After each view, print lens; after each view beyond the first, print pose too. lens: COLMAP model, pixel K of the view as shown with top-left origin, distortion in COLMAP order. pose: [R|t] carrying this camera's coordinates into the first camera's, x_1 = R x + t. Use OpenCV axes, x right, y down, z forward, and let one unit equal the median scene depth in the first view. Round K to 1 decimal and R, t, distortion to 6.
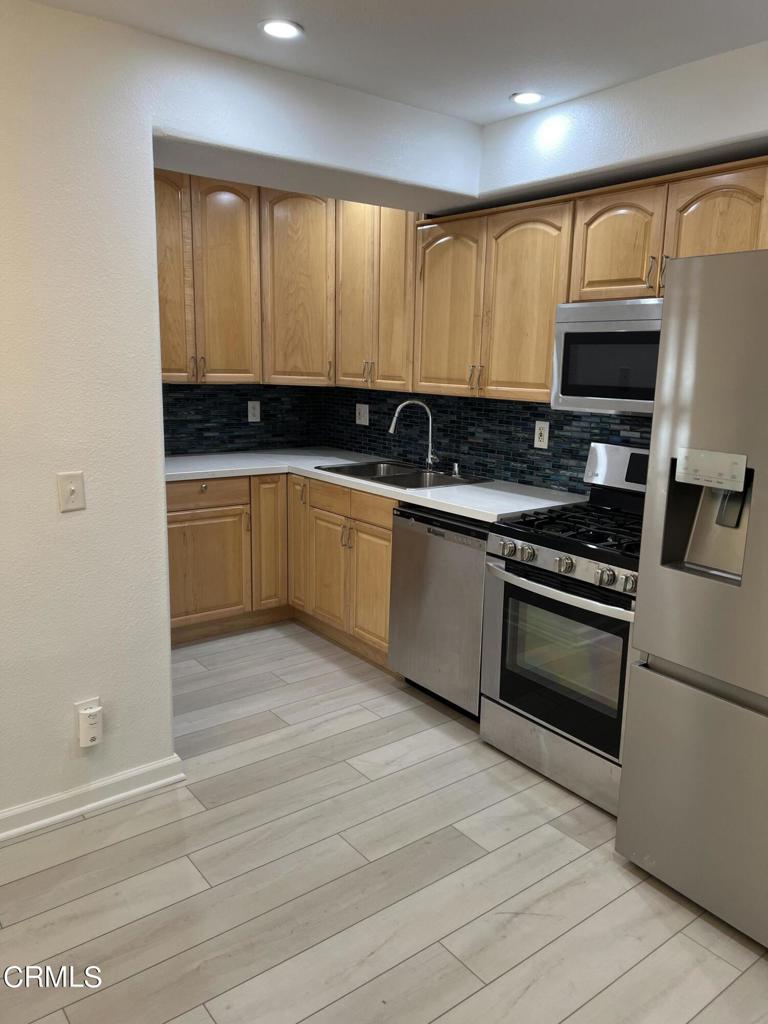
lens RADIAL K [[772.7, 0, 385.1], [0, 772.7, 511.2], [0, 0, 1]] dist [0.039642, -0.059690]
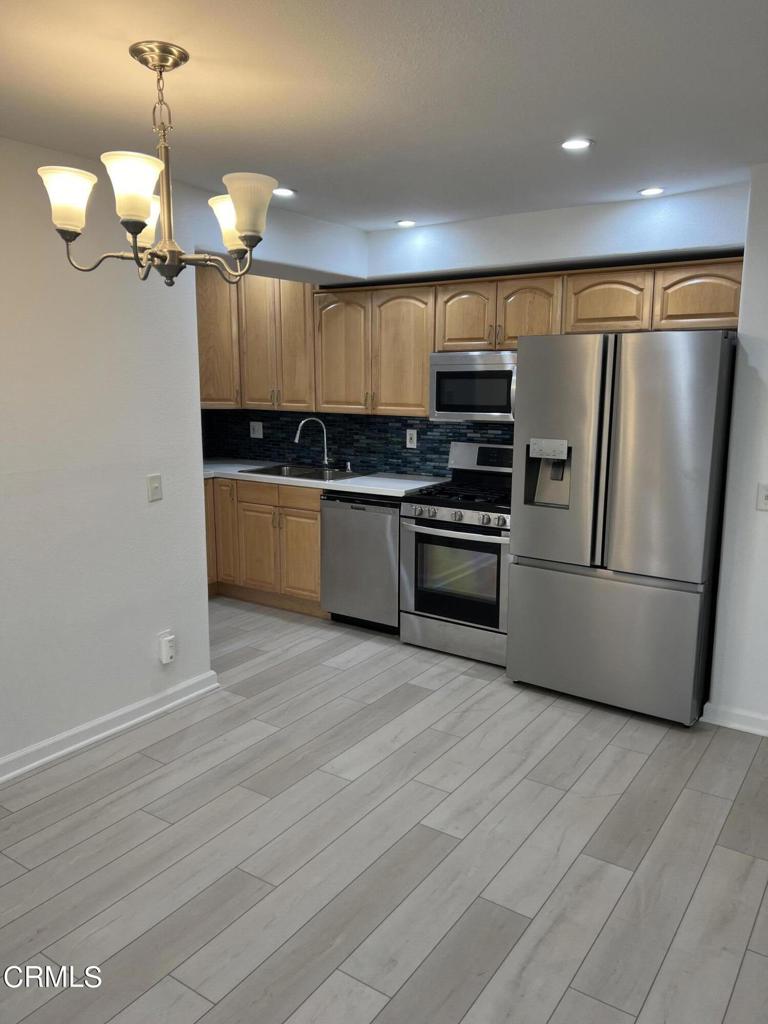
lens RADIAL K [[772.7, 0, 379.3], [0, 772.7, 512.2], [0, 0, 1]] dist [0.039642, -0.059690]
pose [[0.952989, -0.072261, 0.294264, -0.358364], [0.077111, 0.997011, -0.004896, 0.051194], [-0.293030, 0.027357, 0.955712, -0.445955]]
